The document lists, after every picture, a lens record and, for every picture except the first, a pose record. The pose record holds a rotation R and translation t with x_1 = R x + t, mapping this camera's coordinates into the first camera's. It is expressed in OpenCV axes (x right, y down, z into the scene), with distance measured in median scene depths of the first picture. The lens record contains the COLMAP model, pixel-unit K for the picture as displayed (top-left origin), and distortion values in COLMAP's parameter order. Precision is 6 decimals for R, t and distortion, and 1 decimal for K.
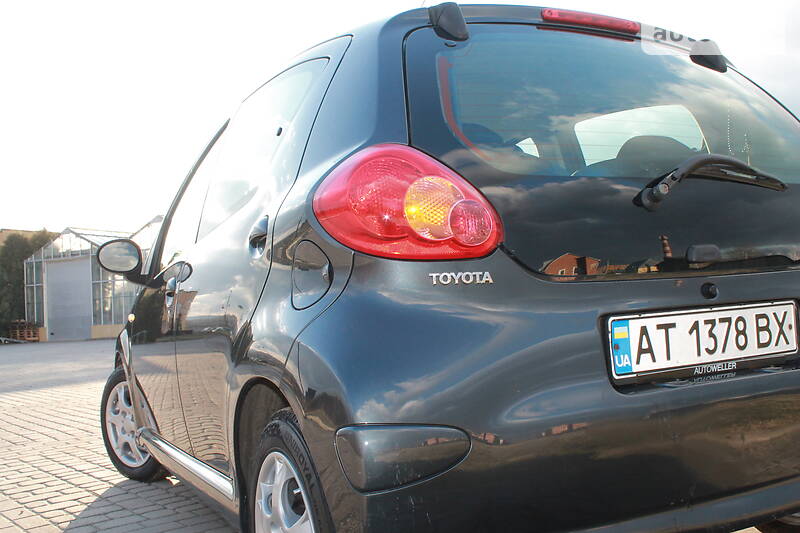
lens RADIAL K [[775.6, 0, 398.2], [0, 775.6, 266.6], [0, 0, 1]] dist [-0.078929, 0.000000]
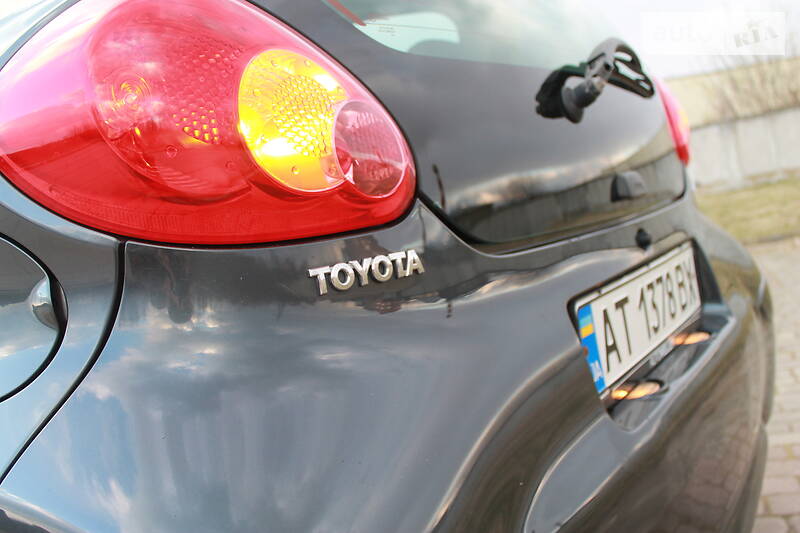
lens RADIAL K [[775.6, 0, 398.8], [0, 775.6, 267.5], [0, 0, 1]] dist [-0.078929, 0.000000]
pose [[0.856231, -0.131736, 0.499515, -0.049813], [0.116816, 0.991267, 0.061187, -0.004932], [-0.503213, 0.005961, 0.864142, 0.222013]]
